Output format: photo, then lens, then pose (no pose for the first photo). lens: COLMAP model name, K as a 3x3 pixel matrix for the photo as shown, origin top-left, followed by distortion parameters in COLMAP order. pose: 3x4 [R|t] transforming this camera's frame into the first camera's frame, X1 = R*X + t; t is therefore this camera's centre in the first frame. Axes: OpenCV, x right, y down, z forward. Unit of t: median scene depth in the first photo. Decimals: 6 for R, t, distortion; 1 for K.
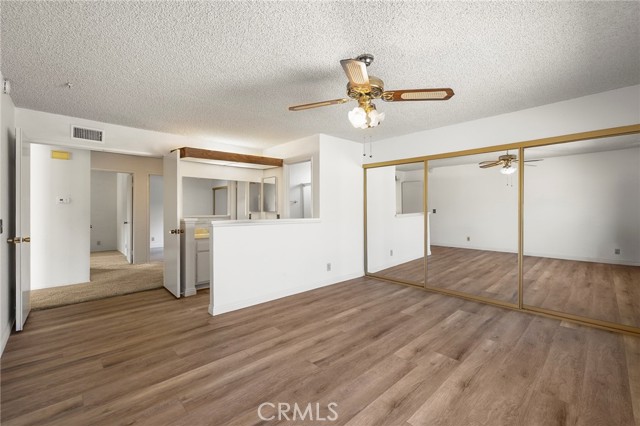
lens RADIAL K [[269.9, 0, 321.5], [0, 269.9, 210.6], [0, 0, 1]] dist [-0.002313, -0.000198]
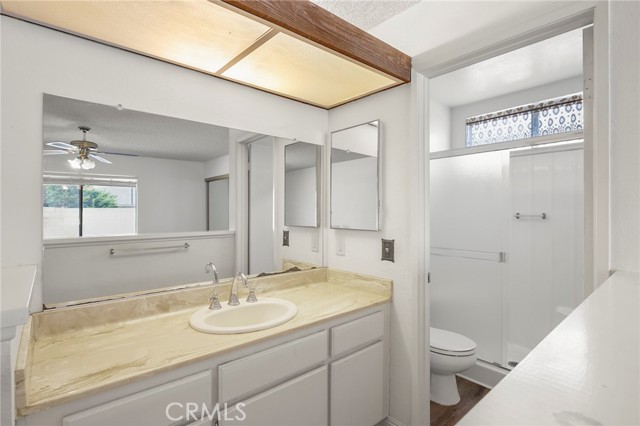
lens RADIAL K [[307.5, 0, 321.0], [0, 307.5, 210.1], [0, 0, 1]] dist [-0.001871, -0.000168]
pose [[0.998877, -0.004445, -0.047169, -0.205467], [0.004279, 0.999984, -0.003602, -0.017909], [0.047184, 0.003396, 0.998880, 0.593174]]
